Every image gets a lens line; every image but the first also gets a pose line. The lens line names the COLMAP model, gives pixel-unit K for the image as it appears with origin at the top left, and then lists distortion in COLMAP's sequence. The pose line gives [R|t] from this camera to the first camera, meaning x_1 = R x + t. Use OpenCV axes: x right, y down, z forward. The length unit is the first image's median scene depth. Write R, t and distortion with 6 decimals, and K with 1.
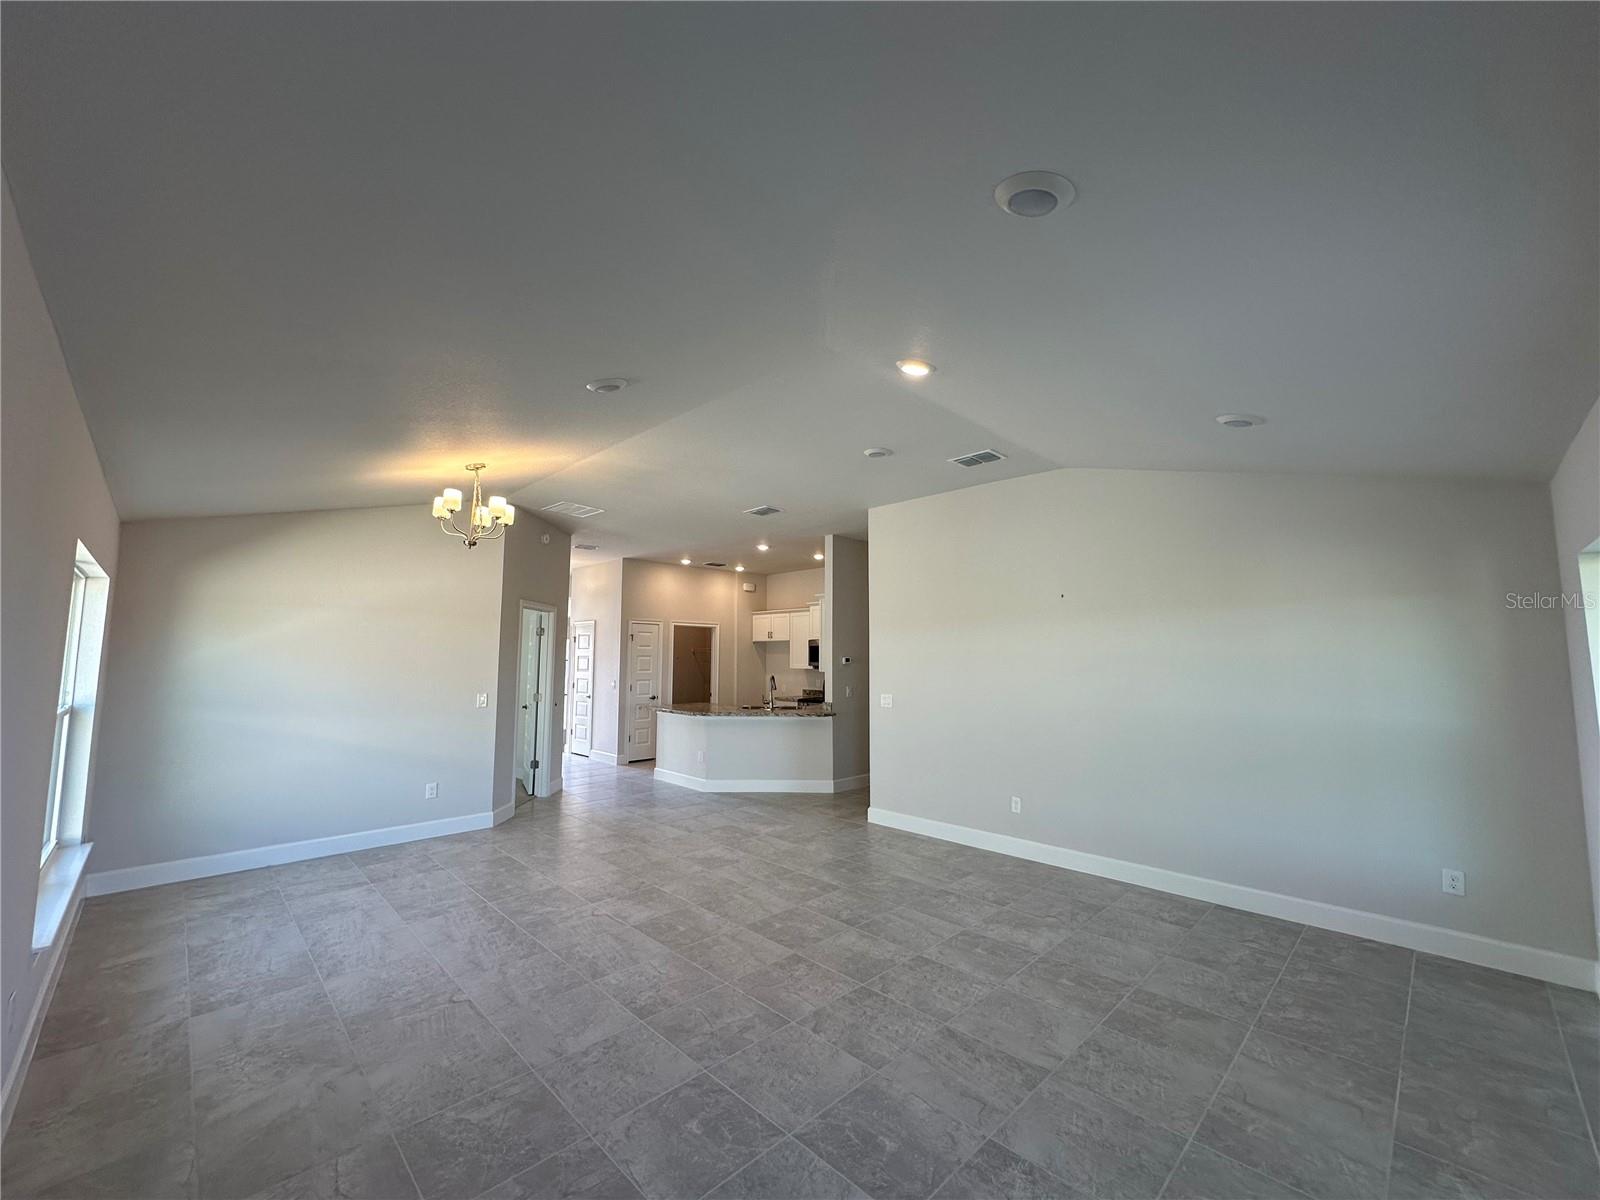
lens RADIAL K [[636.0, 0, 798.3], [0, 636.0, 598.6], [0, 0, 1]] dist [-0.004778, 0.000677]
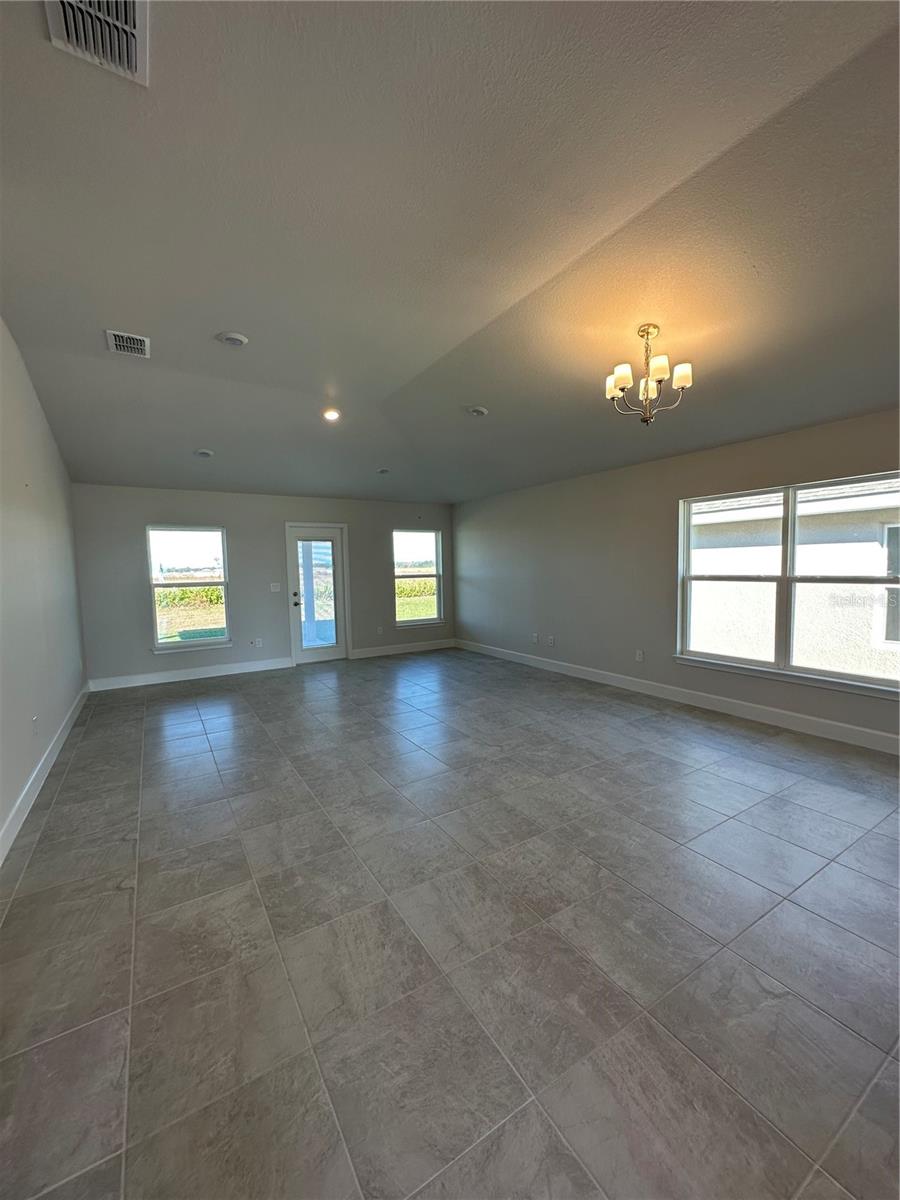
lens RADIAL K [[477.0, 0, 447.7], [0, 477.0, 600.5], [0, 0, 1]] dist [-0.004778, 0.000677]
pose [[-0.975074, -0.001907, 0.221870, -0.423811], [-0.005649, 0.999852, -0.016233, 0.214458], [-0.221806, -0.017082, -0.974941, 1.933657]]
